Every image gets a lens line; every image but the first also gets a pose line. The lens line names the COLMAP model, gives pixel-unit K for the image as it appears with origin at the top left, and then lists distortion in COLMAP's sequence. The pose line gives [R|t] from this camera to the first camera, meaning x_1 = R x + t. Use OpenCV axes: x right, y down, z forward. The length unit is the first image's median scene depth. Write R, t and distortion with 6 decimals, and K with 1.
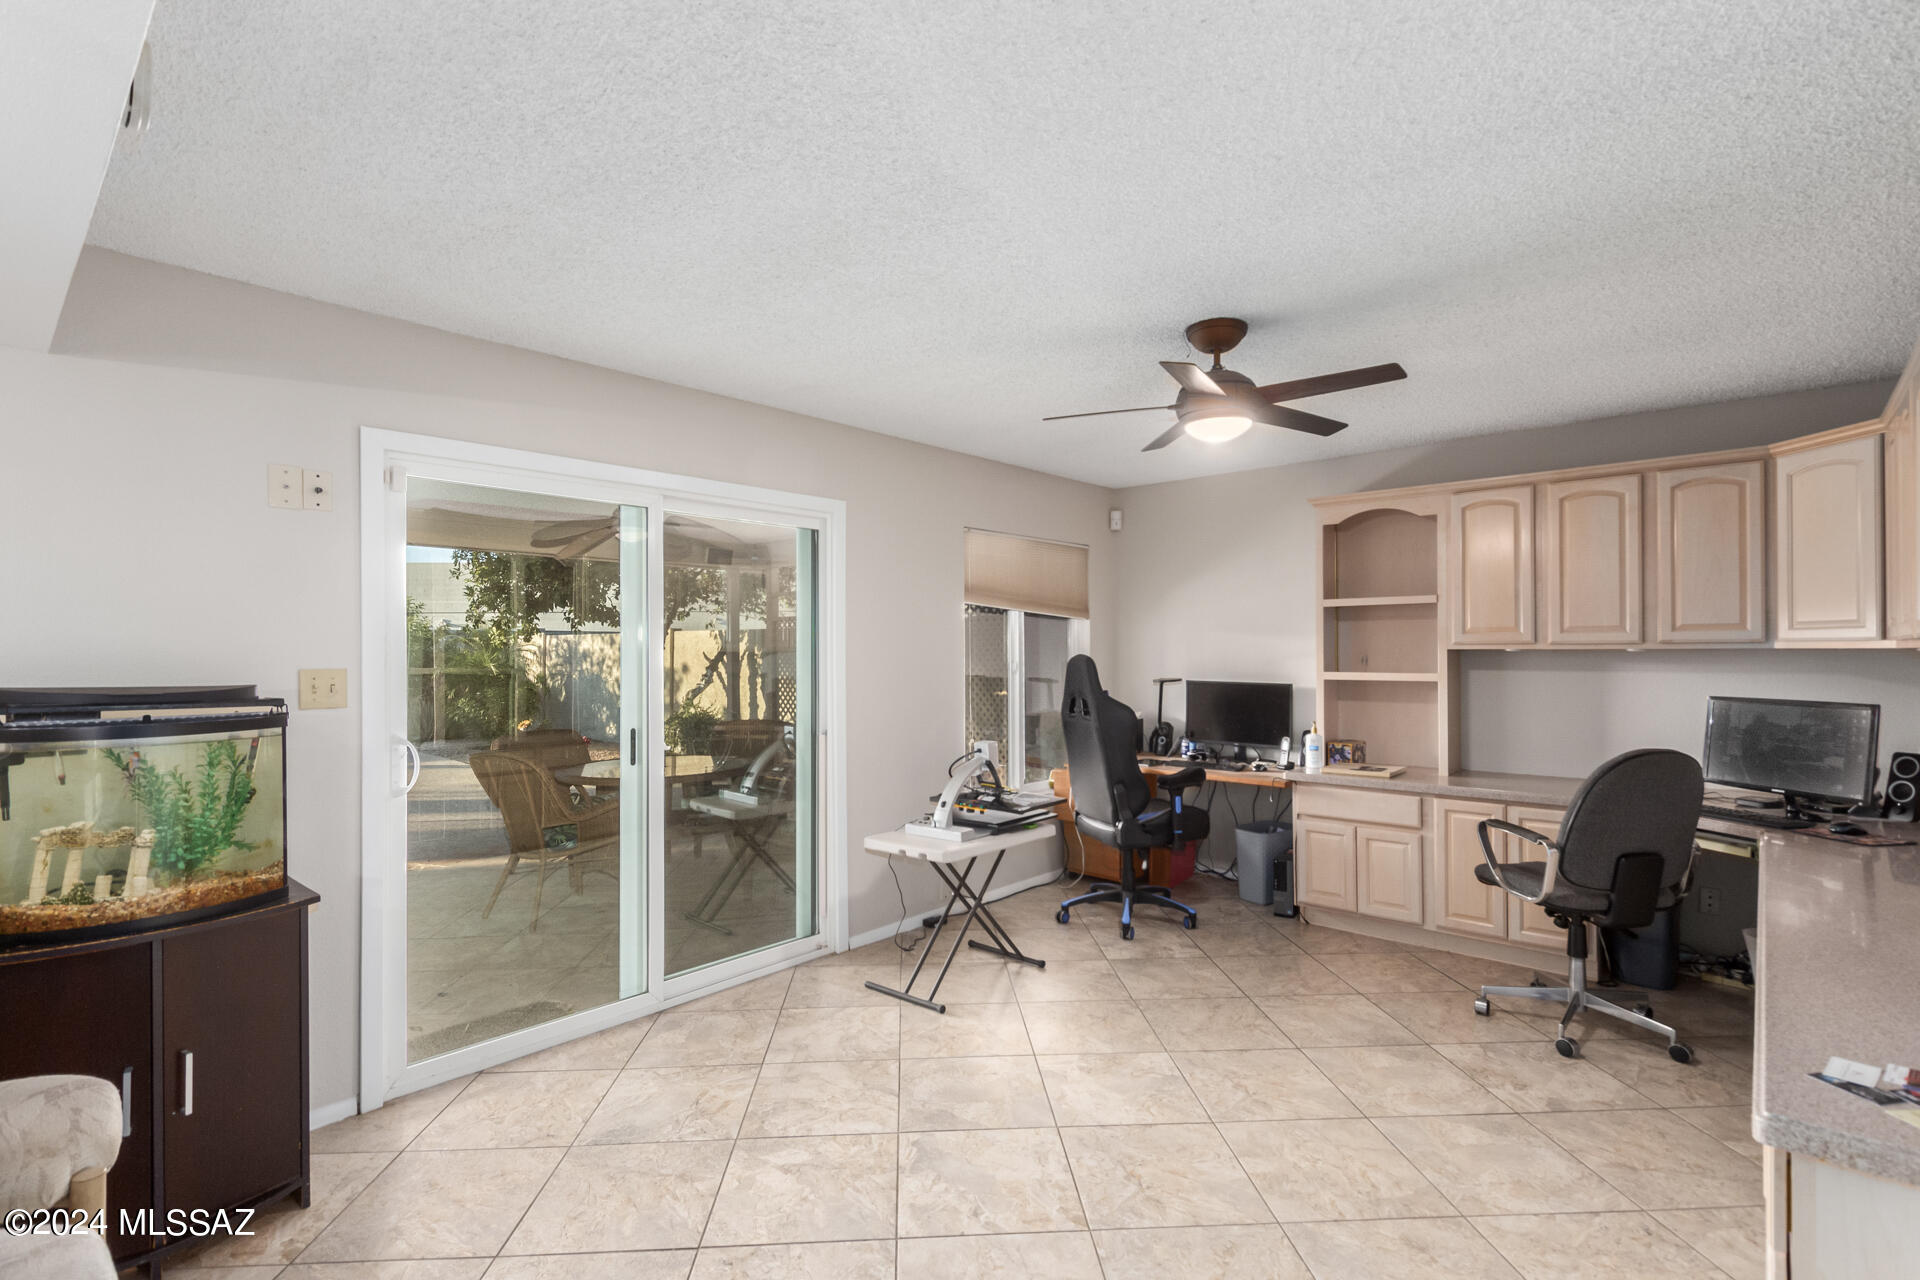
lens RADIAL K [[894.0, 0, 959.6], [0, 894.0, 650.8], [0, 0, 1]] dist [0.001505, -0.000185]
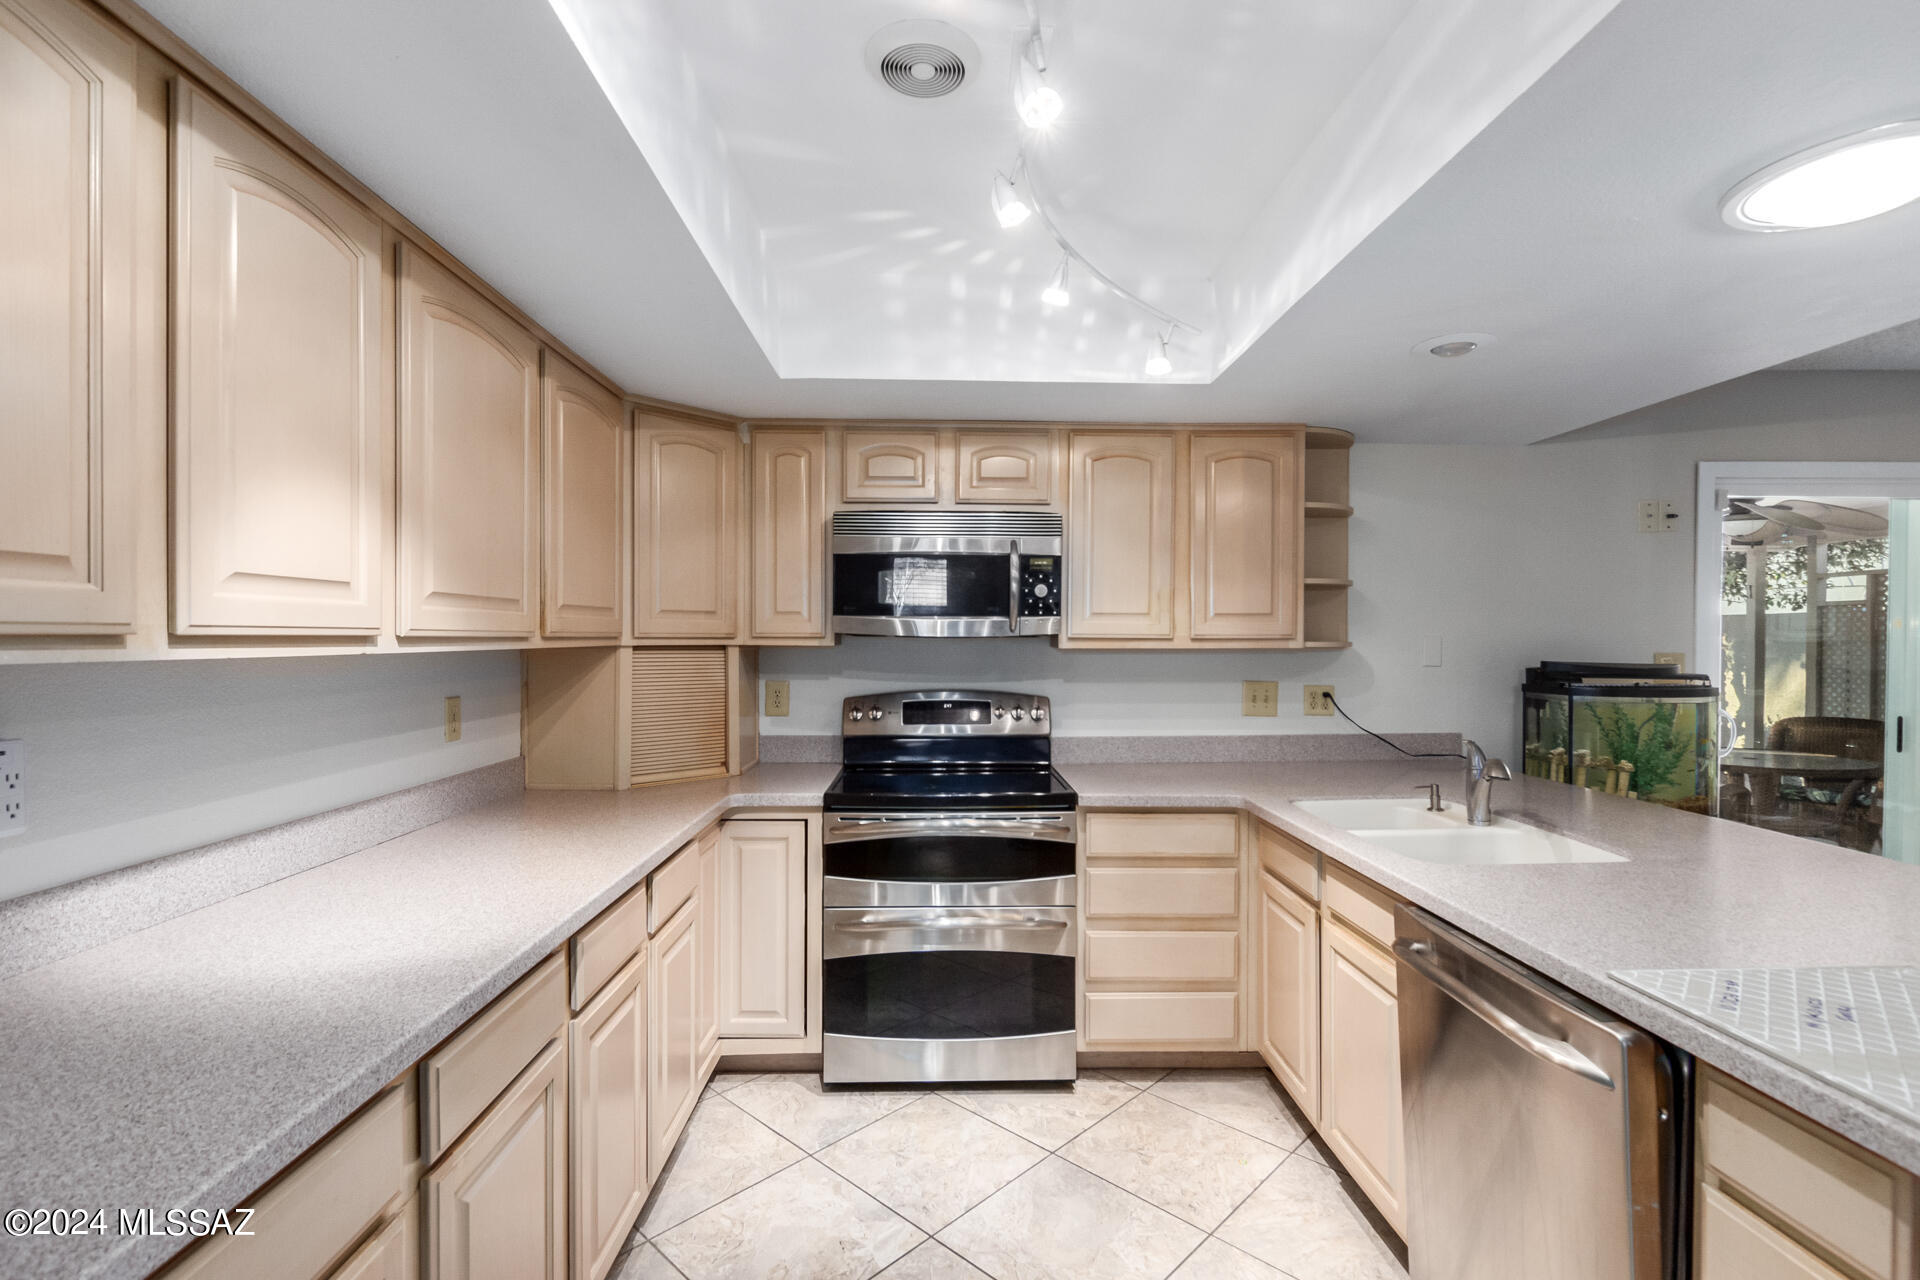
lens RADIAL K [[877.0, 0, 956.3], [0, 877.0, 646.8], [0, 0, 1]] dist [0.002918, -0.001155]
pose [[0.682717, 0.014378, -0.730541, -0.300532], [-0.006278, 0.999885, 0.013812, -0.000059], [0.730656, -0.004843, 0.682729, -0.391078]]
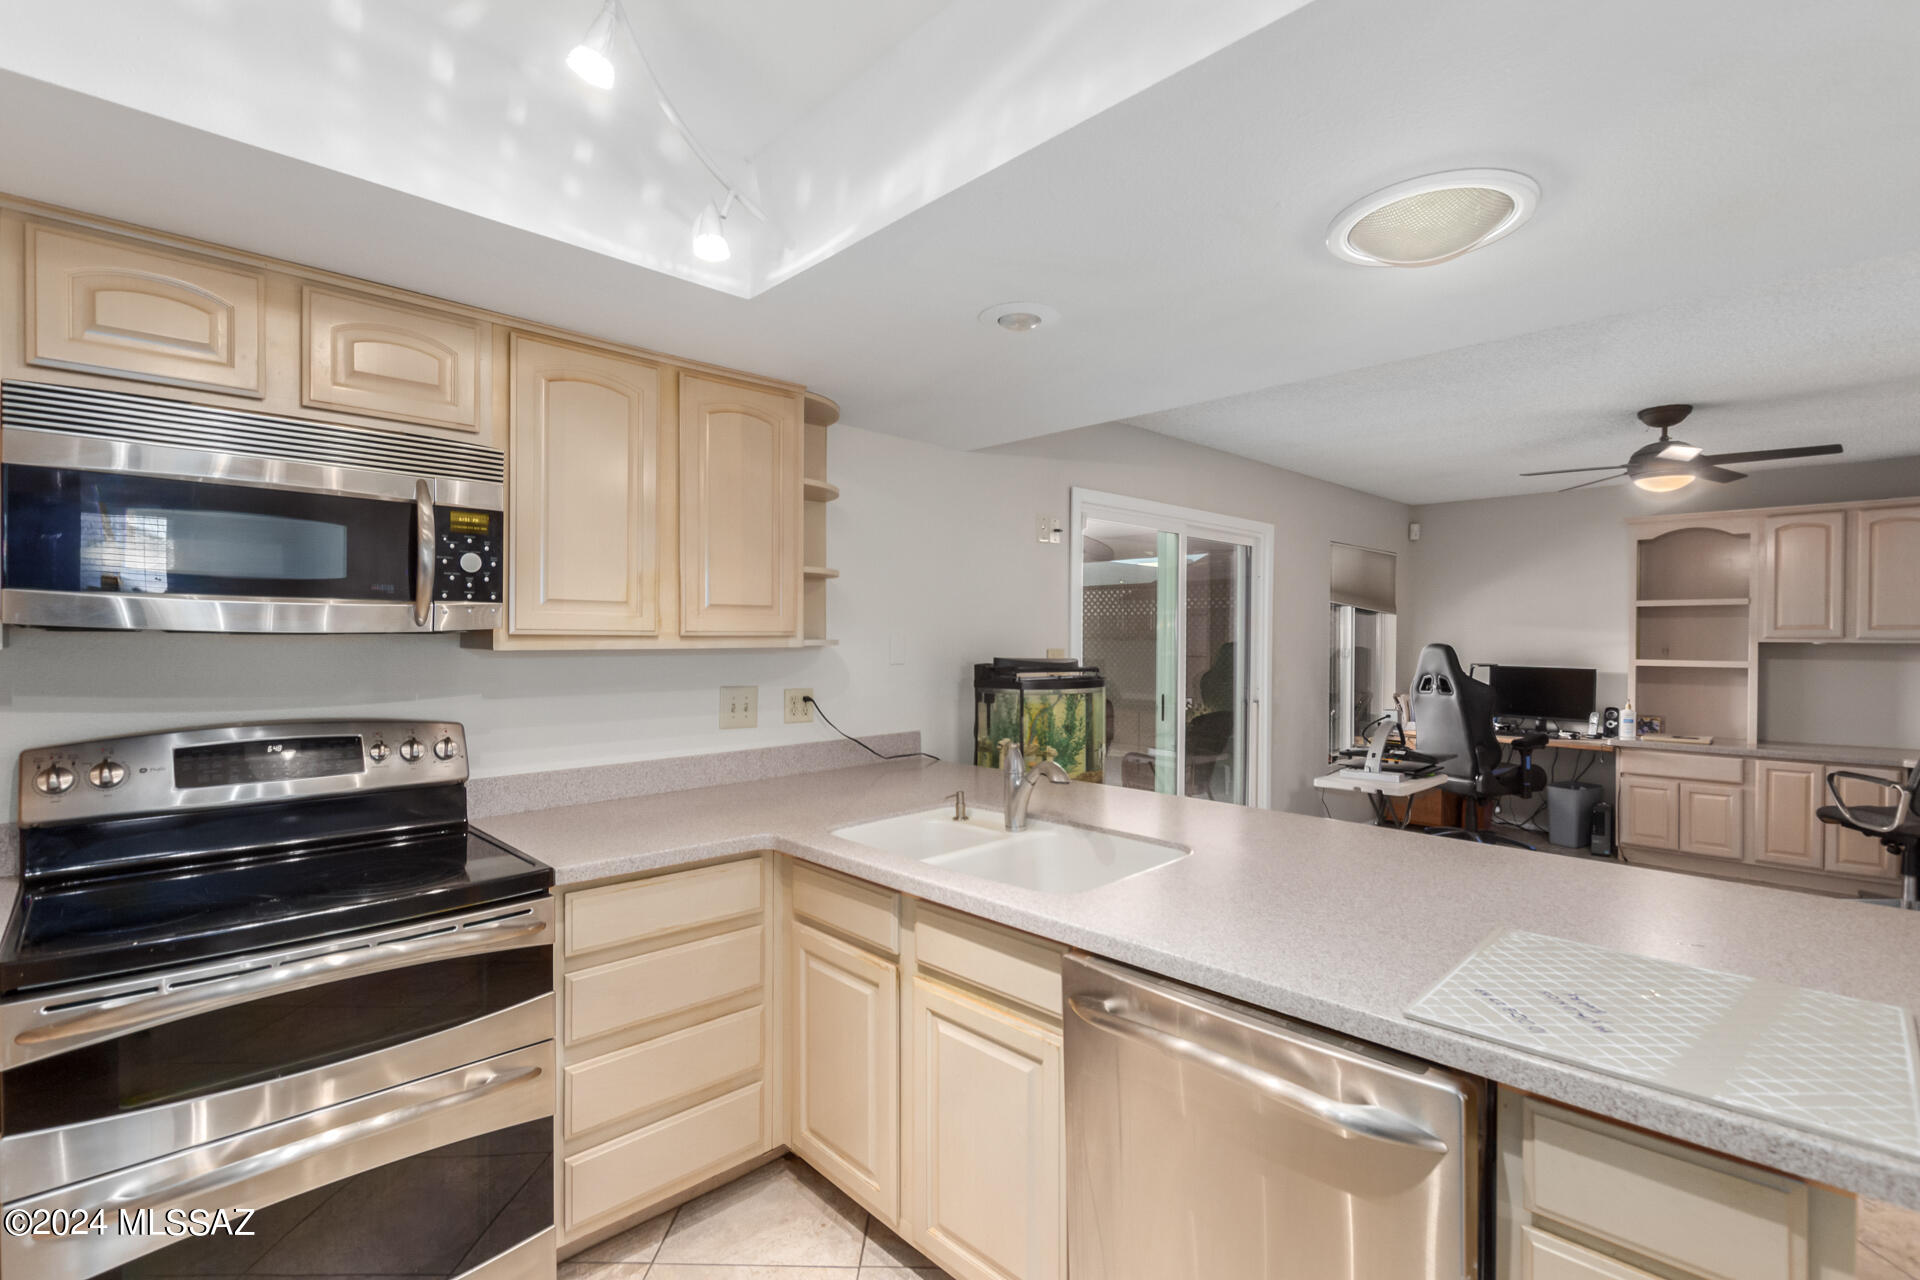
lens RADIAL K [[877.0, 0, 956.3], [0, 877.0, 646.8], [0, 0, 1]] dist [0.002918, -0.001155]
pose [[0.997114, 0.009549, -0.075320, -0.474746], [-0.008724, 0.999898, 0.011274, 0.000979], [0.075420, -0.010584, 0.997096, -0.303035]]
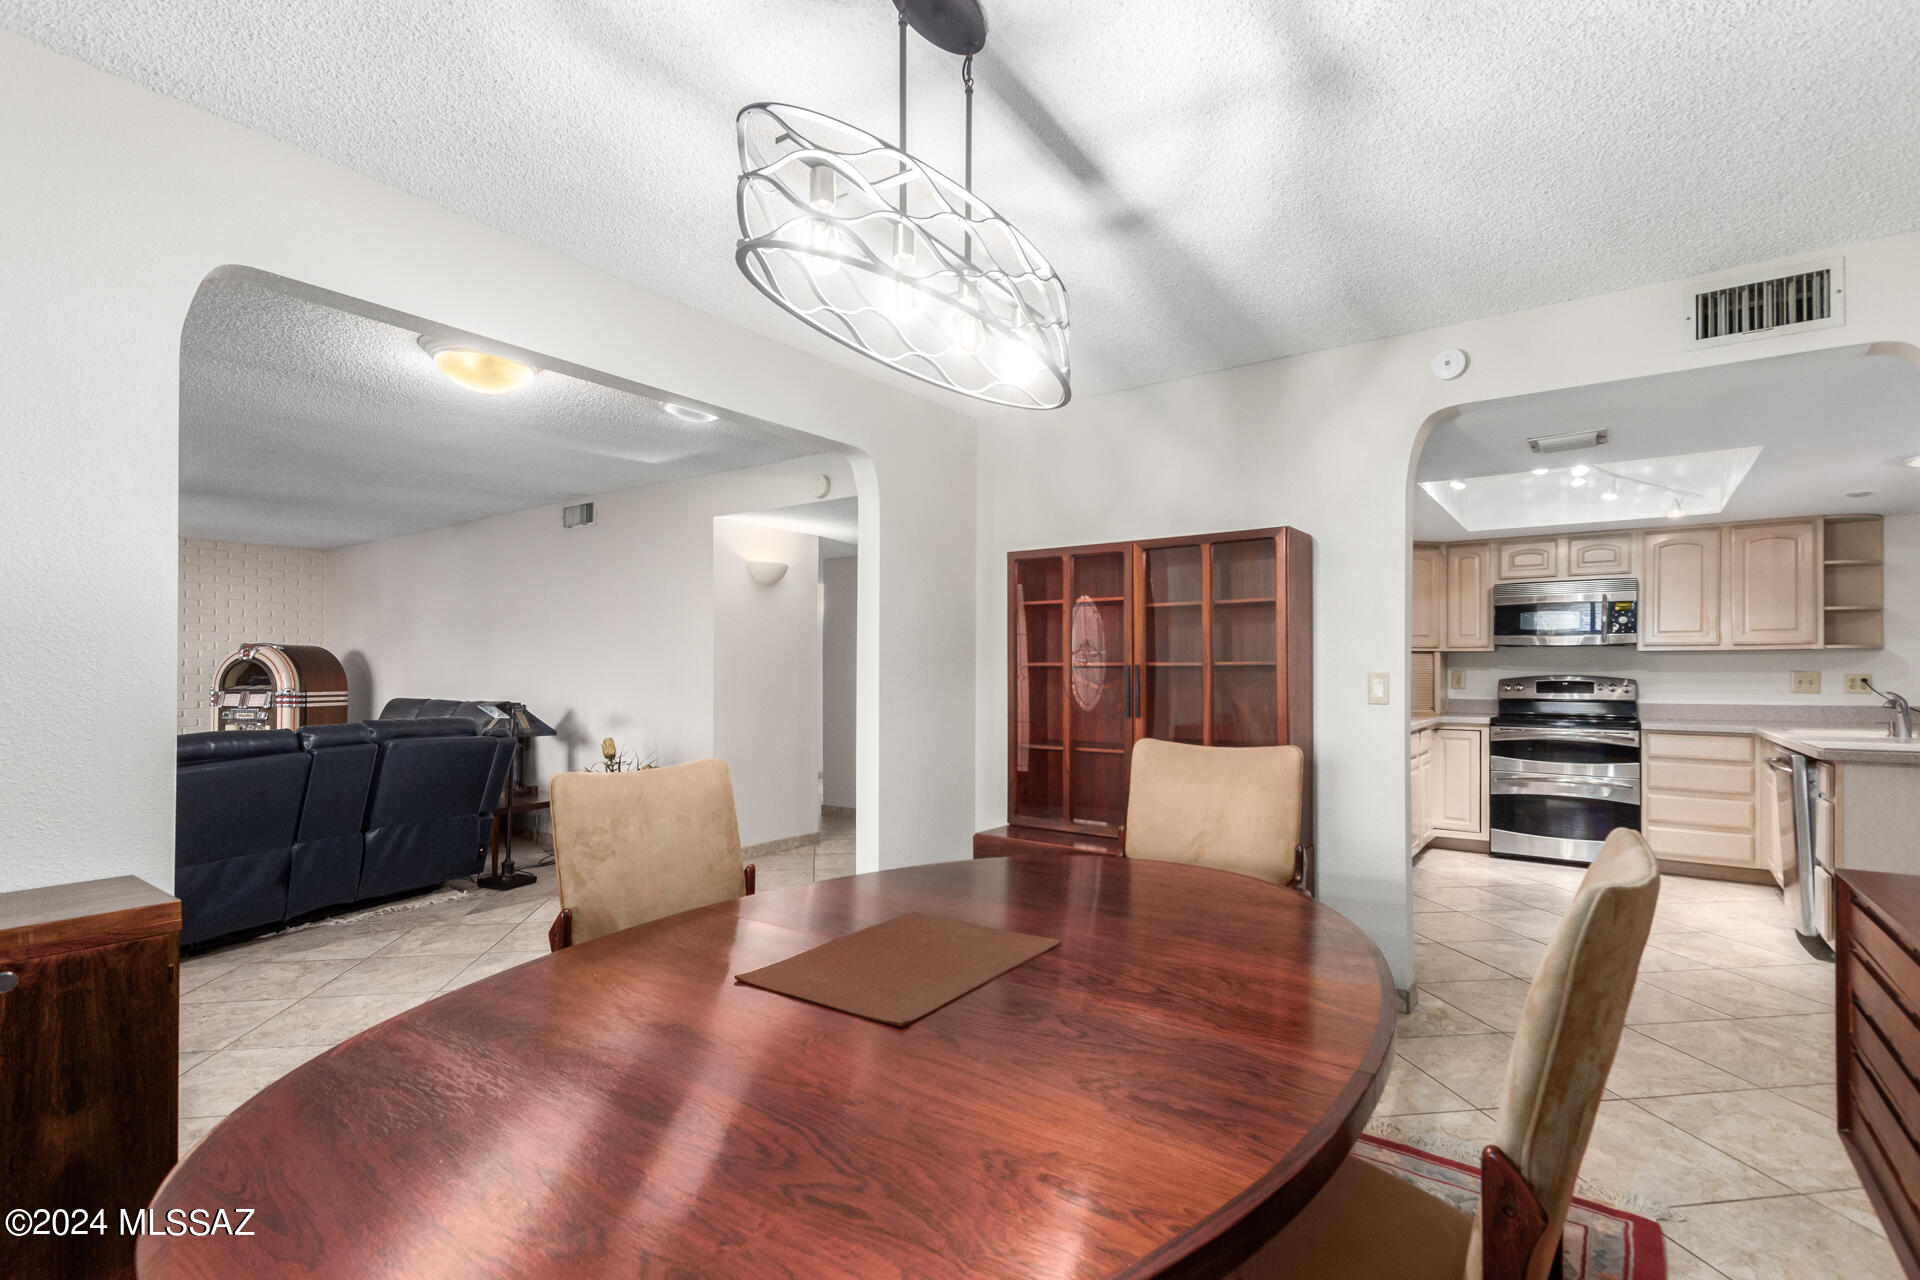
lens RADIAL K [[872.3, 0, 961.5], [0, 872.3, 667.4], [0, 0, 1]] dist [0.002505, -0.000174]
pose [[0.096527, 0.002628, -0.995327, 0.428914], [-0.002779, 0.999993, 0.002371, 0.034620], [0.995327, 0.002538, 0.096533, -0.966878]]
